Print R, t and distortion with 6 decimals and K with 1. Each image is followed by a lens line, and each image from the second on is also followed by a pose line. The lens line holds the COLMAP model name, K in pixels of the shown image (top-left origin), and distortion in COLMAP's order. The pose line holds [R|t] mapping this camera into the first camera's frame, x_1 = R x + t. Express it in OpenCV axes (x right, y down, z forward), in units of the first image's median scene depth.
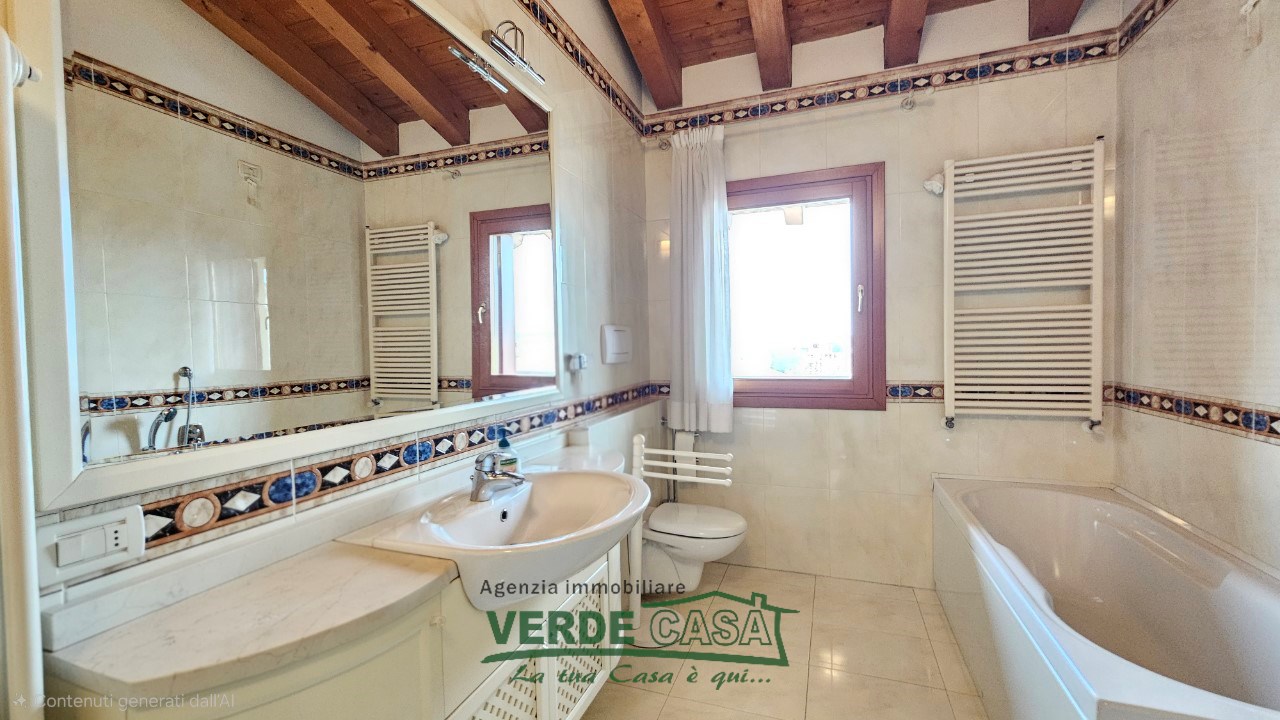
lens RADIAL K [[528.7, 0, 637.3], [0, 528.7, 363.7], [0, 0, 1]] dist [0.001169, 0.001484]
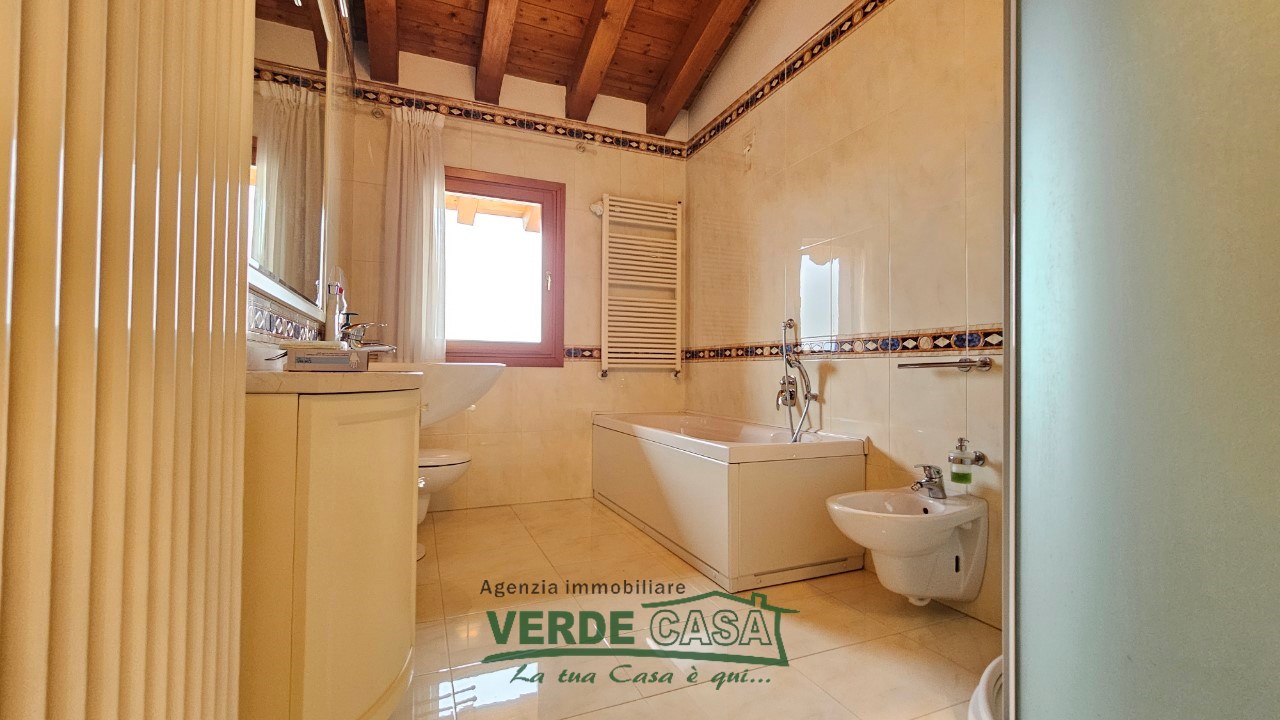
lens RADIAL K [[528.7, 0, 646.1], [0, 528.7, 363.3], [0, 0, 1]] dist [0.001169, 0.001484]
pose [[0.726232, 0.036449, 0.686483, -0.305409], [0.001955, 0.998480, -0.055082, 0.157931], [-0.687447, 0.041344, 0.725057, -0.115532]]
